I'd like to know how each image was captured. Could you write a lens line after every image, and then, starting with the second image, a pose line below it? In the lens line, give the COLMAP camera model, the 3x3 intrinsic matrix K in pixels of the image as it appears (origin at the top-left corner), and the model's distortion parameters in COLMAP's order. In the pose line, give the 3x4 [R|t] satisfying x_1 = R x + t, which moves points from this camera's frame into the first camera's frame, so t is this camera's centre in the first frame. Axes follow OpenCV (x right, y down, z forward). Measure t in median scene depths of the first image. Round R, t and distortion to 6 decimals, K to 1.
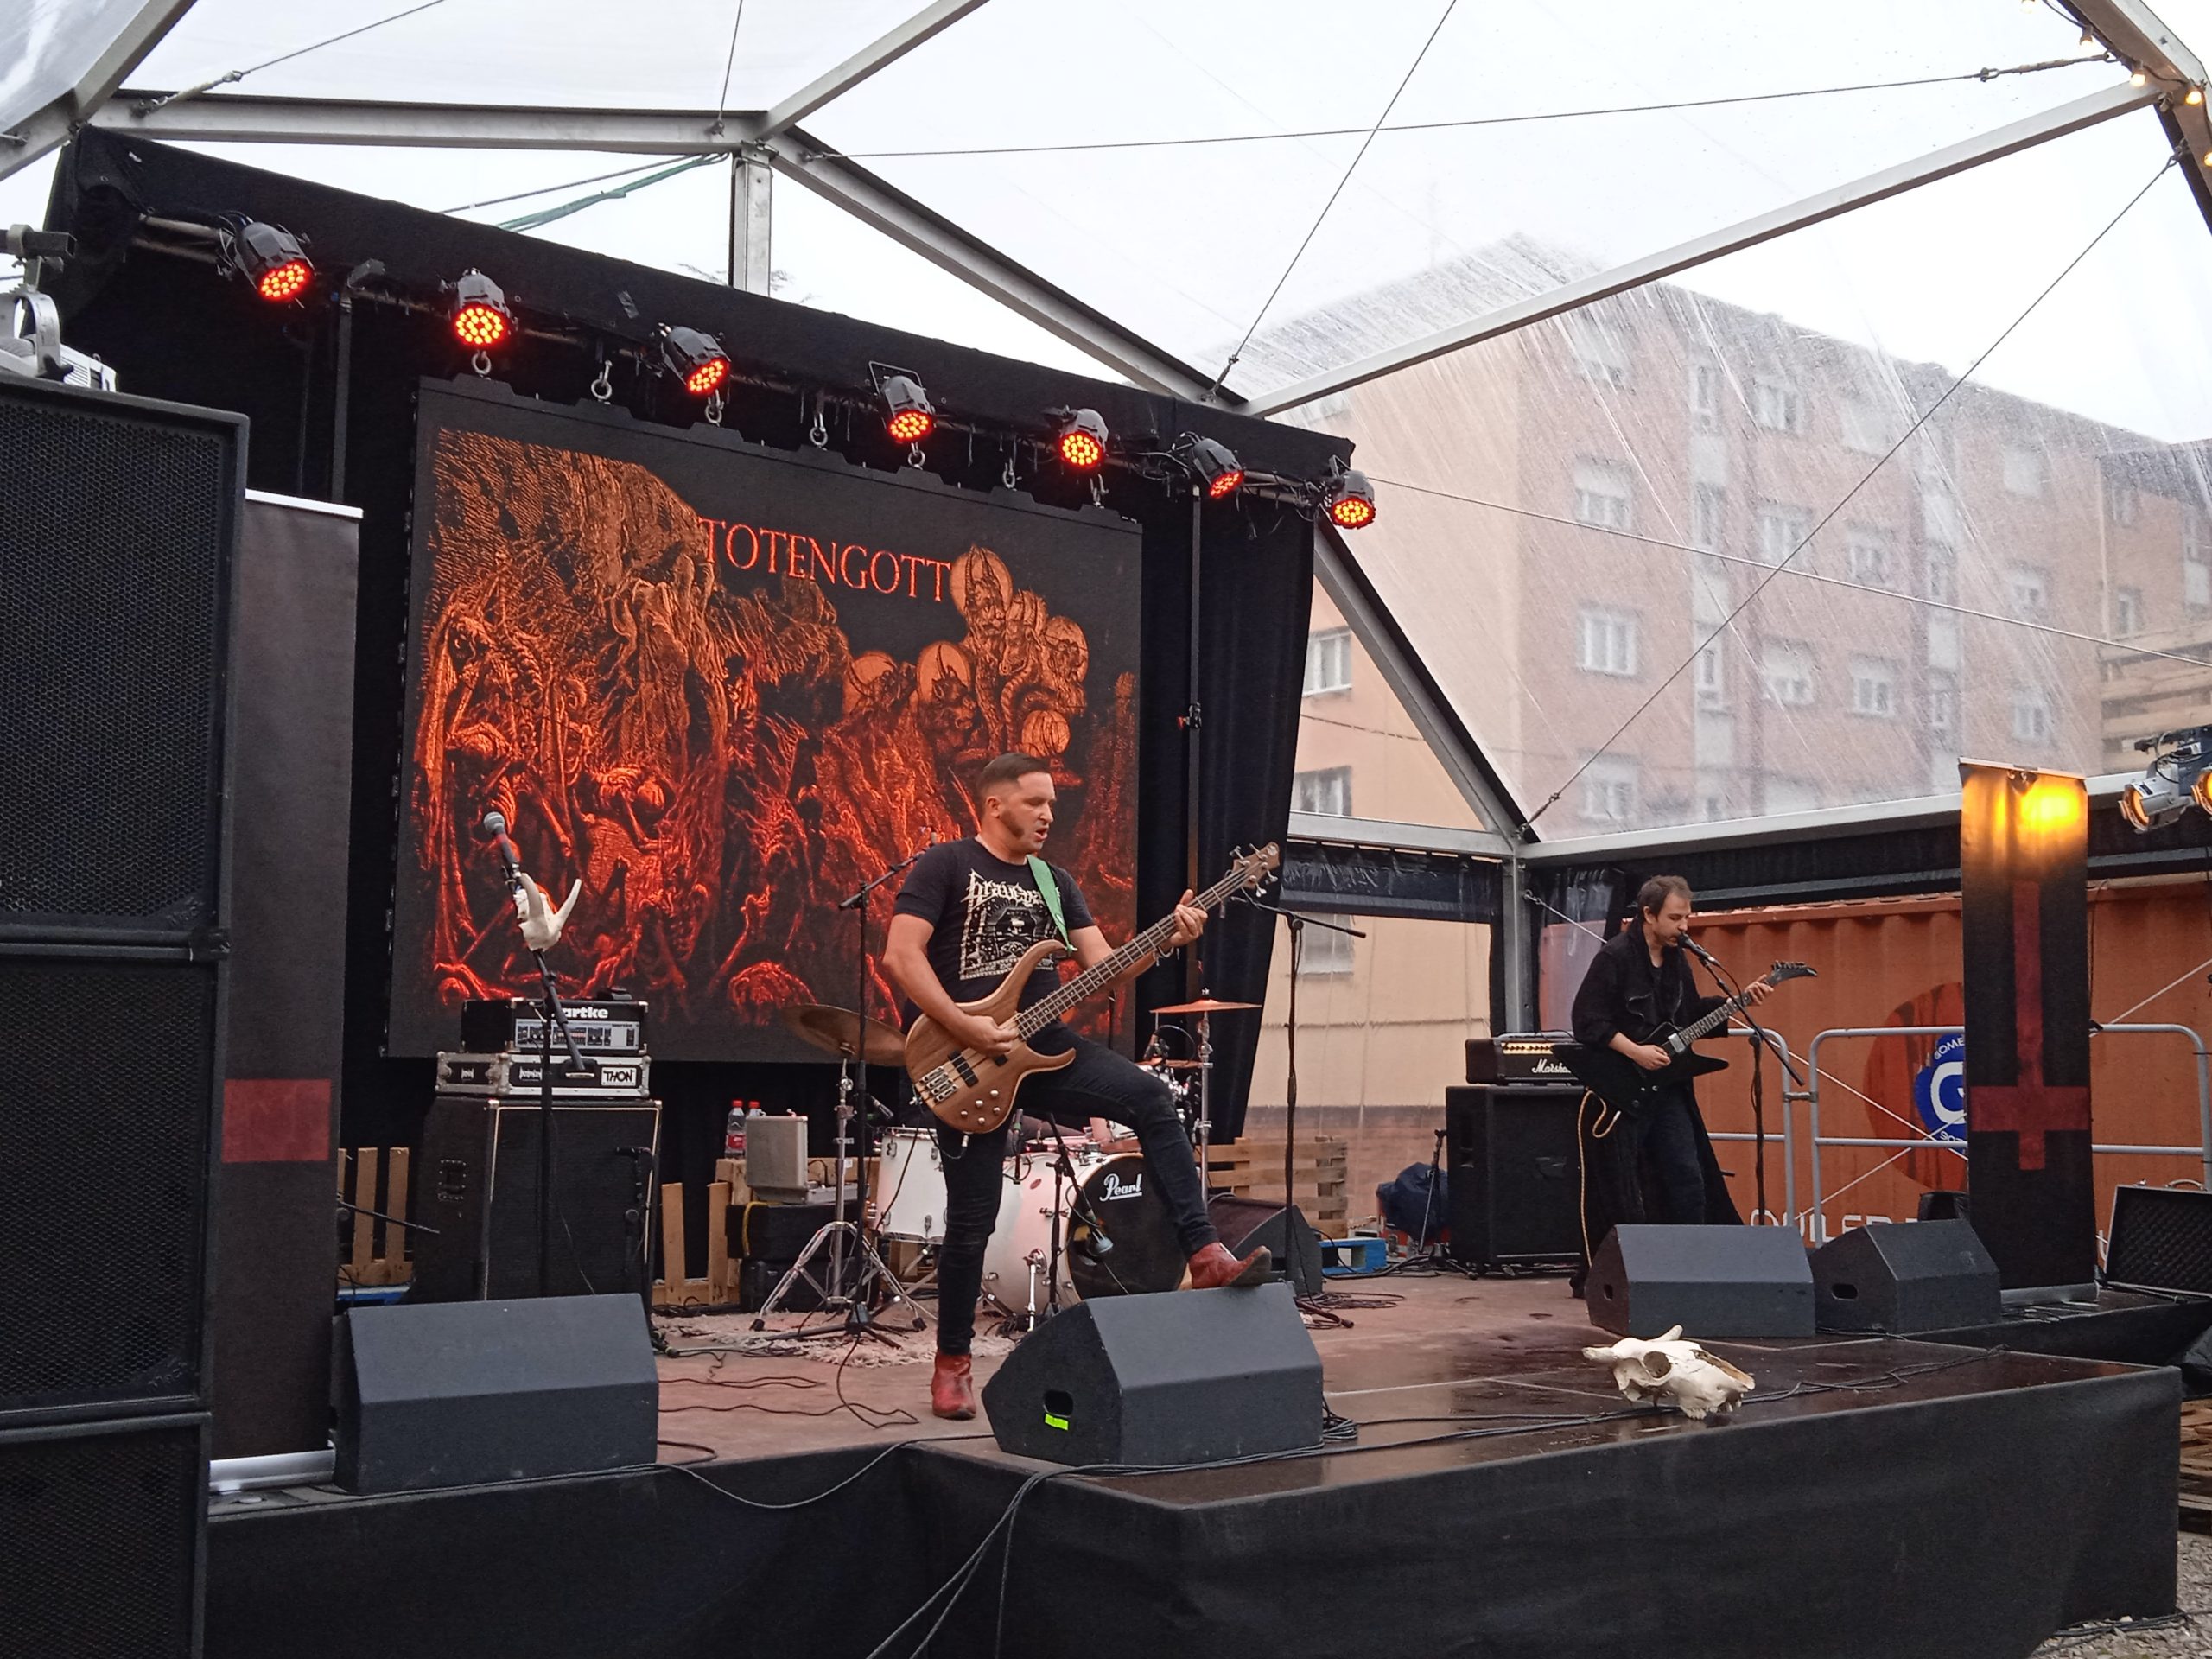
lens RADIAL K [[2352.1, 0, 1184.3], [0, 2352.1, 873.6], [0, 0, 1]] dist [0.039037, 0.000000]
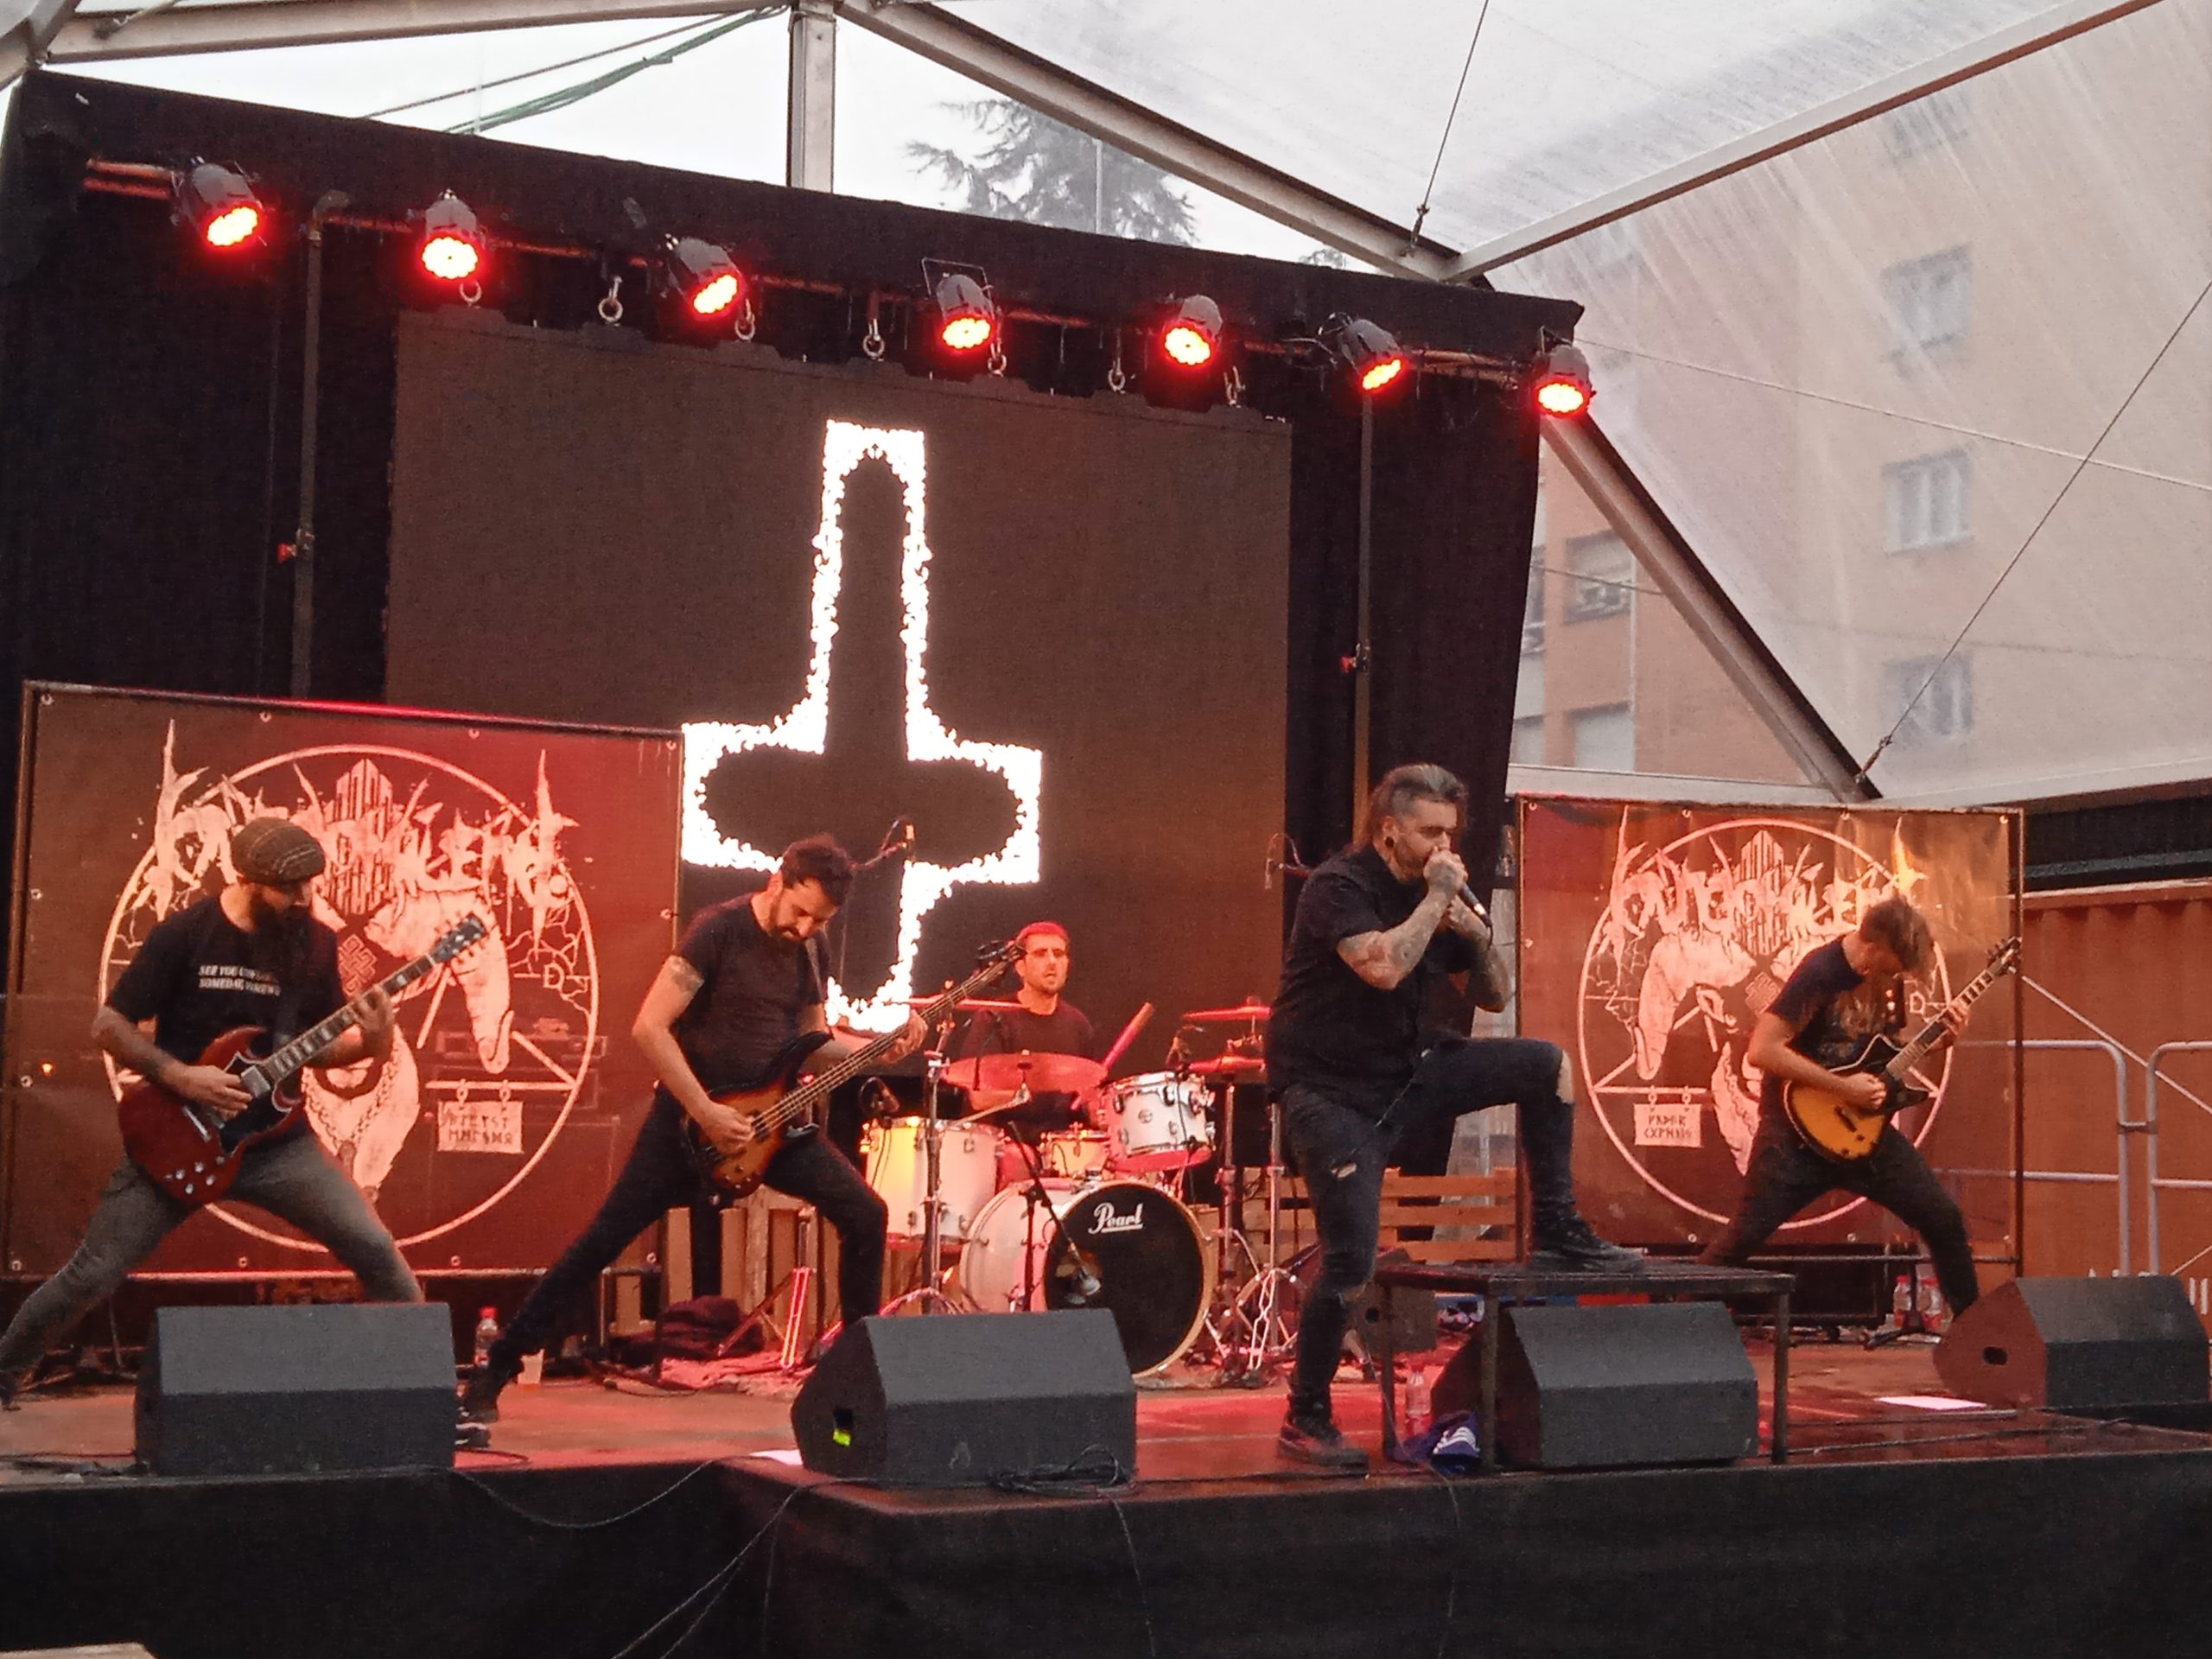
lens RADIAL K [[3498.3, 0, 1253.1], [0, 3498.3, 872.8], [0, 0, 1]] dist [0.075360, 0.000000]
pose [[0.983844, -0.003690, -0.178990, 0.223997], [0.007775, 0.999725, 0.022128, -0.022849], [0.178860, -0.023162, 0.983602, -0.249963]]
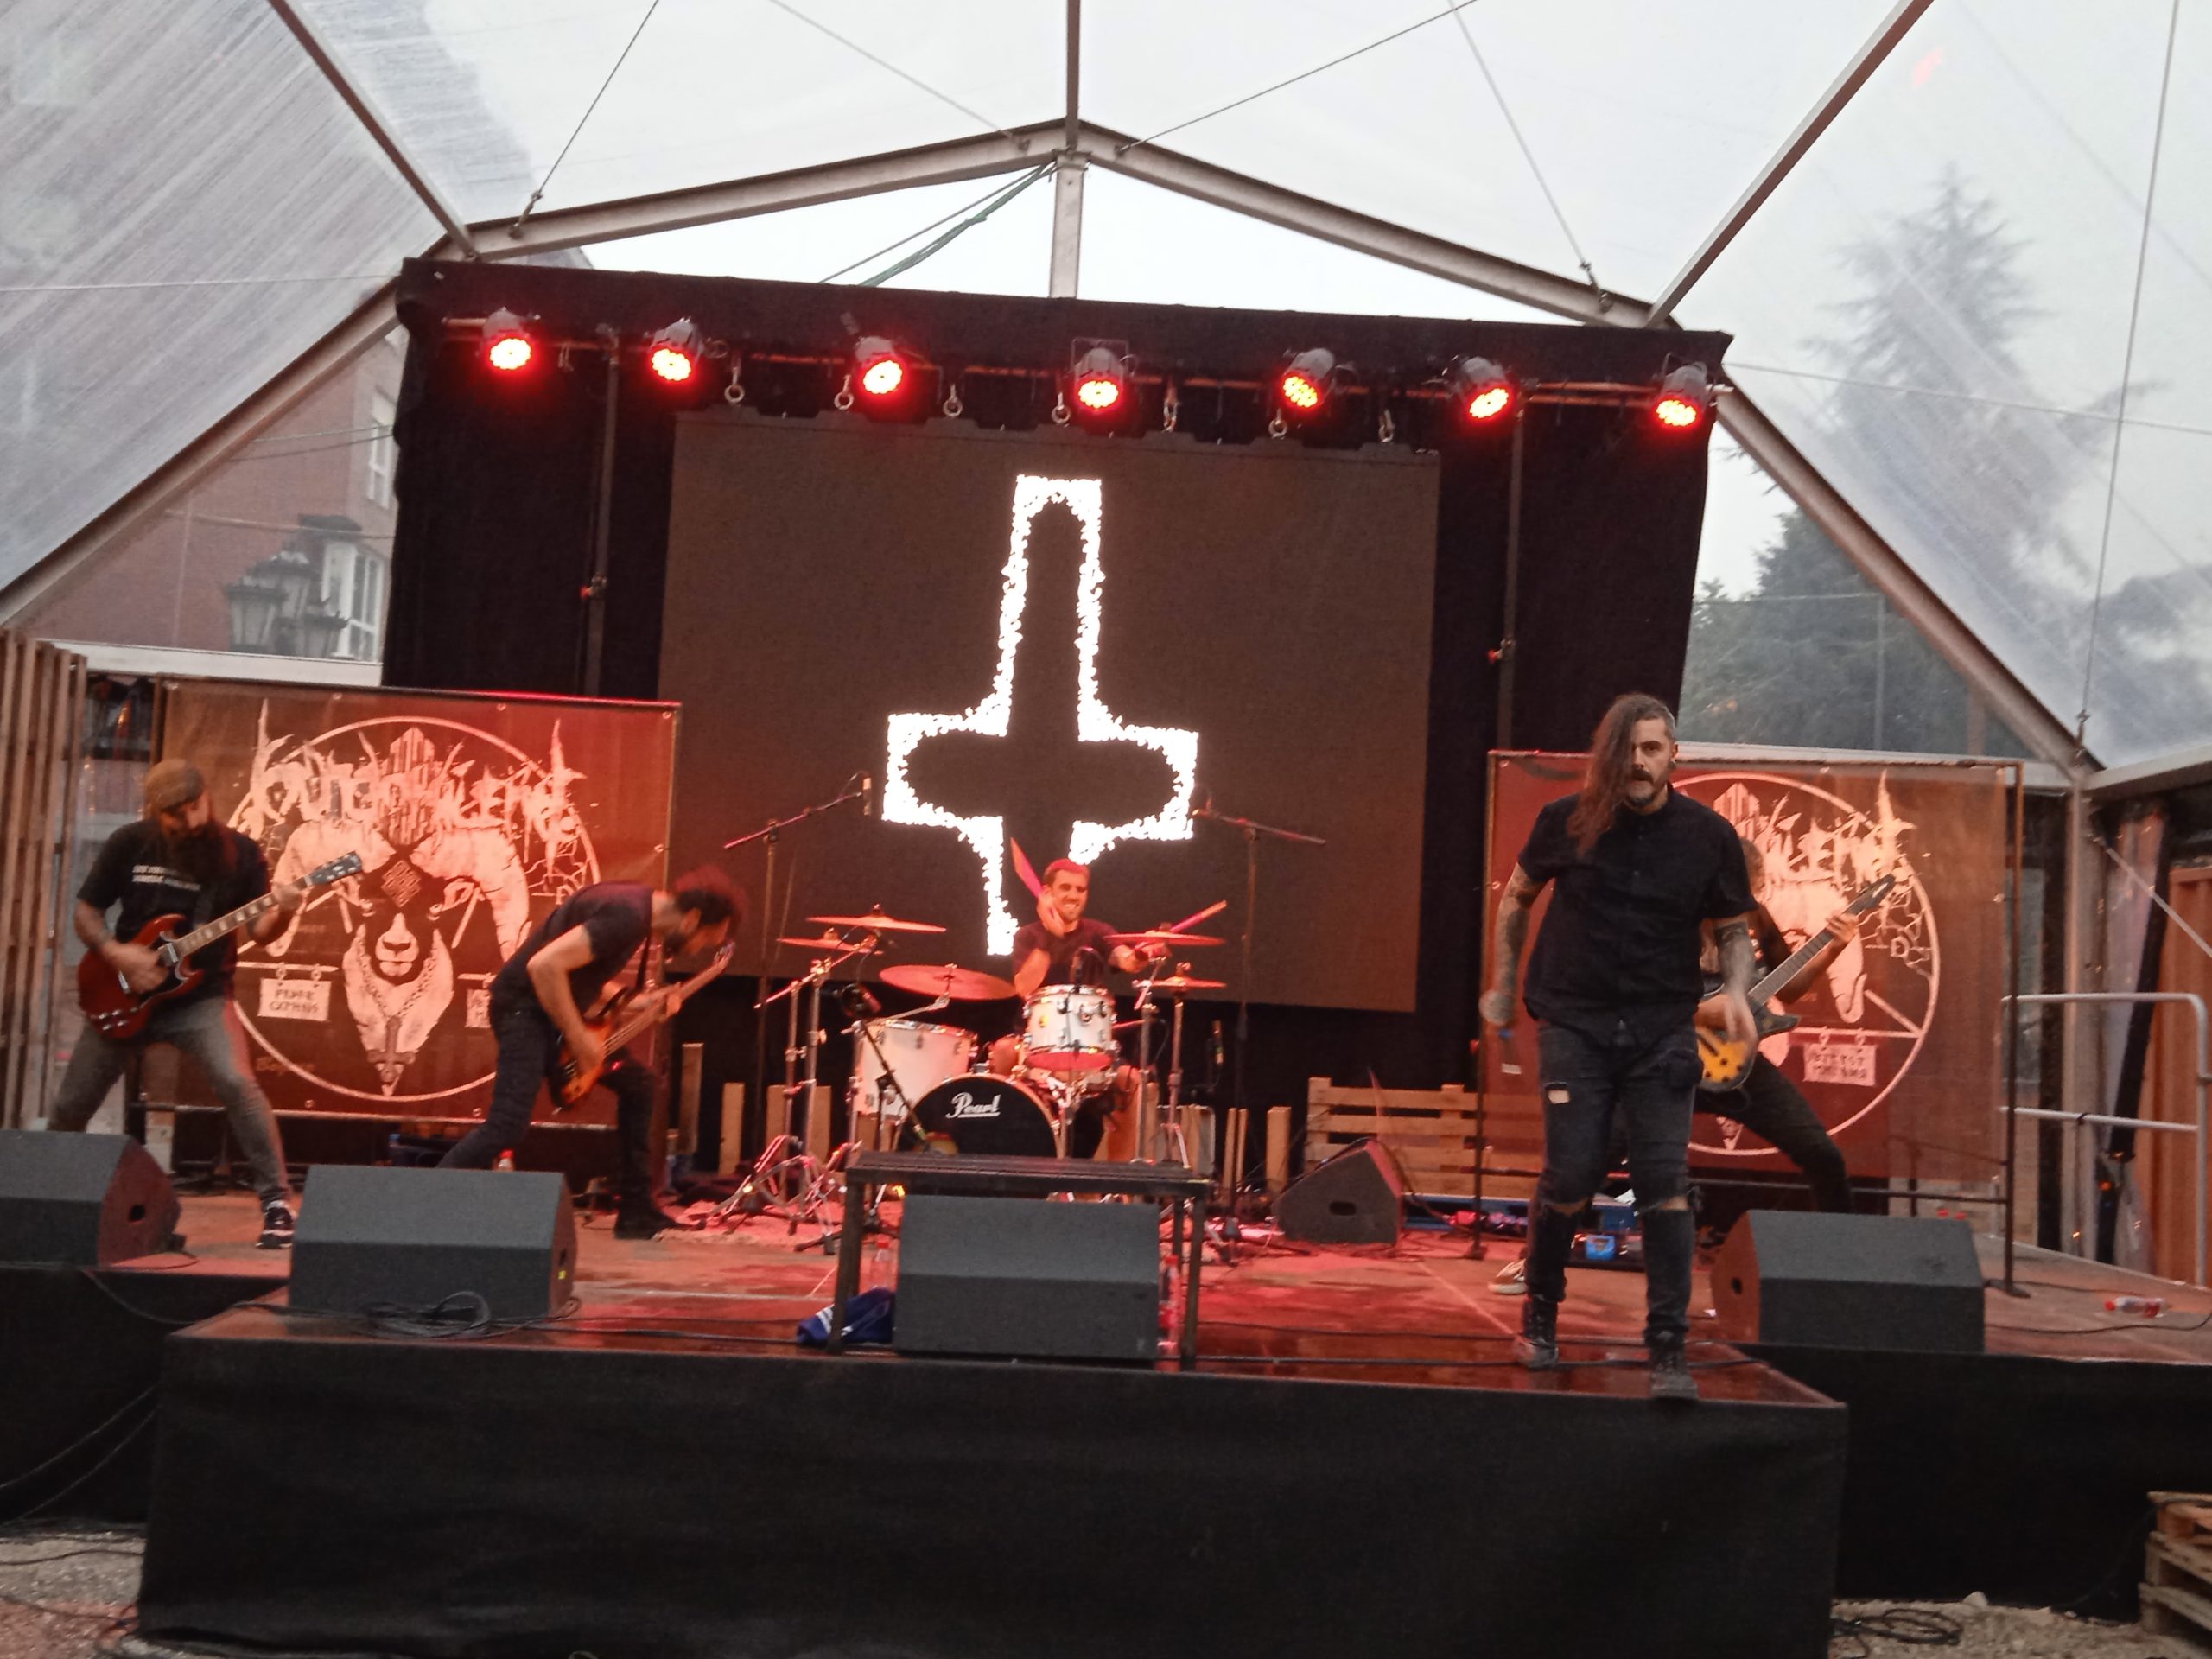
lens RADIAL K [[2352.1, 0, 1163.6], [0, 2352.1, 857.6], [0, 0, 1]] dist [0.039037, 0.000000]
pose [[0.787592, -0.008524, -0.616139, 0.588050], [0.011252, 0.999937, 0.000549, 0.019308], [0.616095, -0.007365, 0.787638, 0.192336]]
